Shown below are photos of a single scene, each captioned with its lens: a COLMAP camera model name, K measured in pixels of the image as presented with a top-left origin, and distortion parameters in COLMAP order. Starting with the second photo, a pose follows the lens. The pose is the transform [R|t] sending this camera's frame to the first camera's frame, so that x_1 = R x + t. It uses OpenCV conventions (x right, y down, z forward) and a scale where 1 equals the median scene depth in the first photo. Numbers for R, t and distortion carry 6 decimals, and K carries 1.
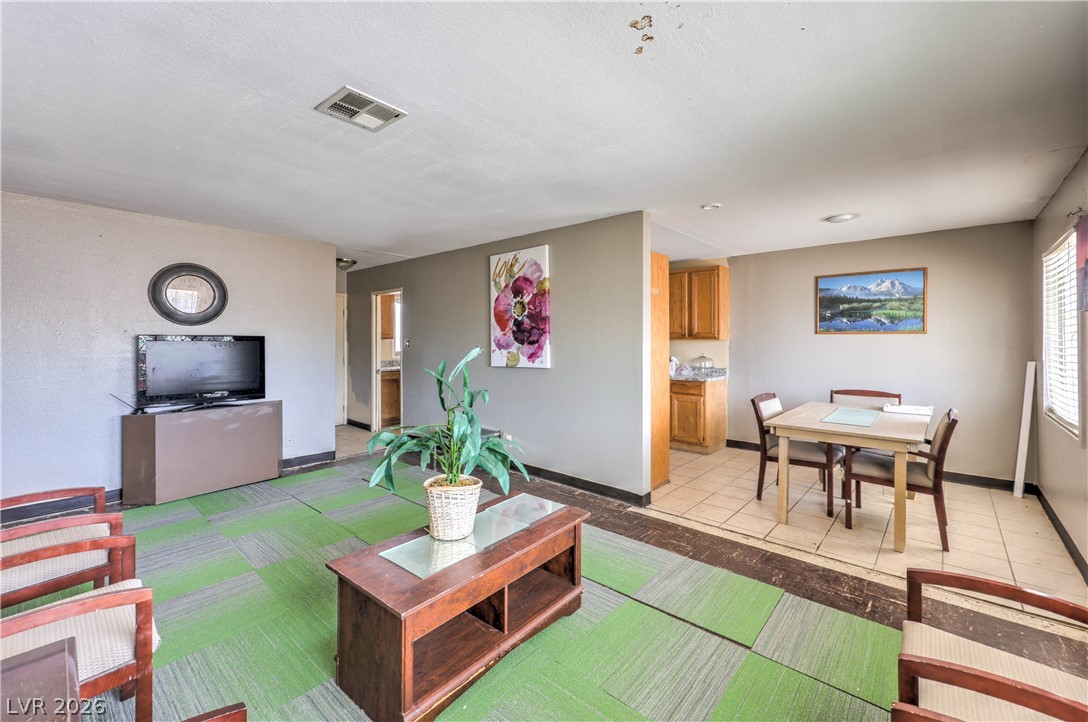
lens RADIAL K [[443.1, 0, 554.4], [0, 443.1, 342.3], [0, 0, 1]] dist [0.008808, 0.000421]
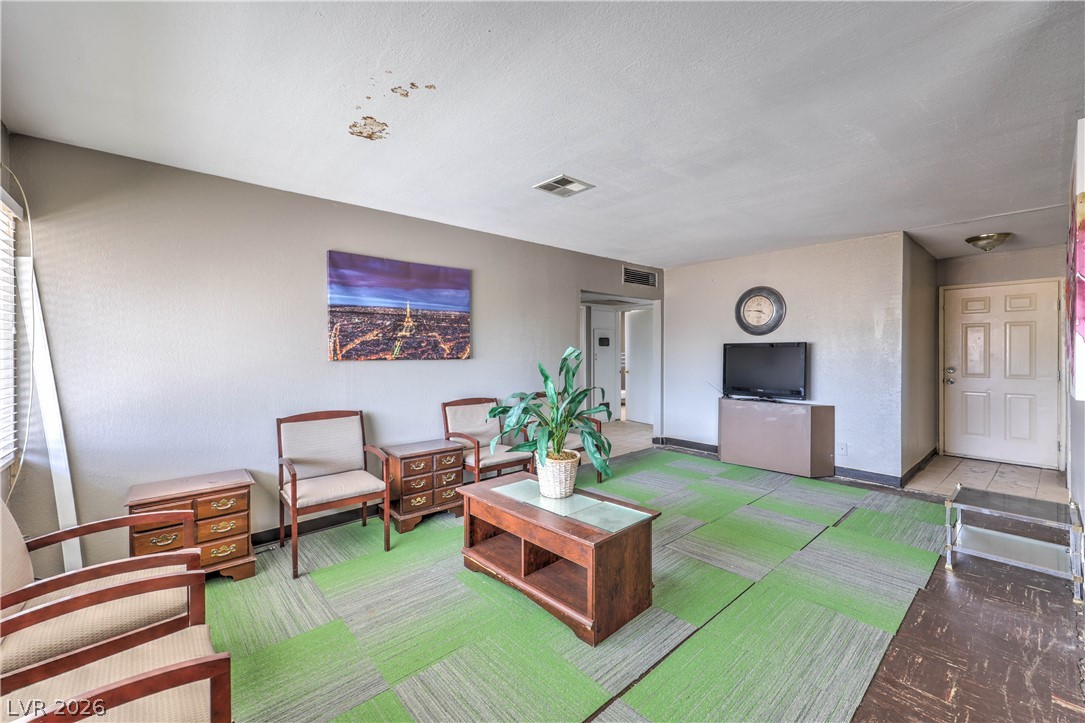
lens RADIAL K [[441.0, 0, 556.8], [0, 441.0, 355.1], [0, 0, 1]] dist [0.001979, 0.000241]
pose [[-0.119342, 0.005022, -0.992841, 0.459886], [-0.002268, 0.999983, 0.005331, 0.012844], [0.992851, 0.002888, -0.119328, 0.519970]]
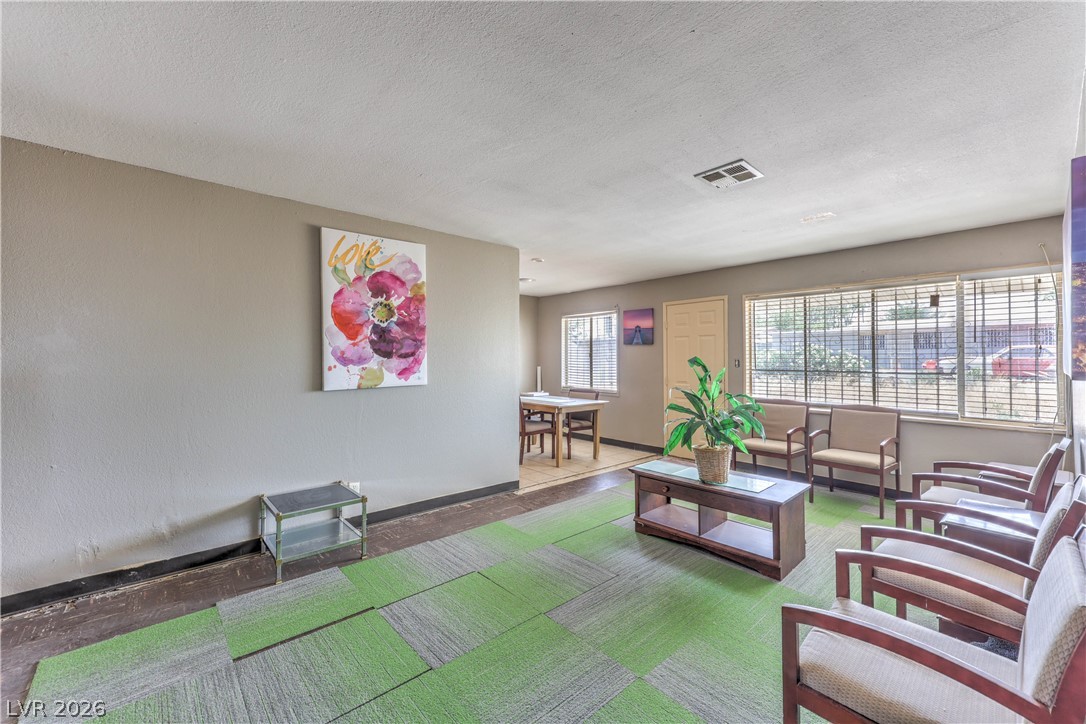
lens RADIAL K [[442.3, 0, 553.4], [0, 442.3, 343.4], [0, 0, 1]] dist [0.008808, 0.000421]
pose [[0.130095, 0.019149, 0.991317, -0.827476], [-0.009251, 0.999793, -0.018098, -0.009906], [-0.991458, -0.006816, 0.130245, 0.609364]]
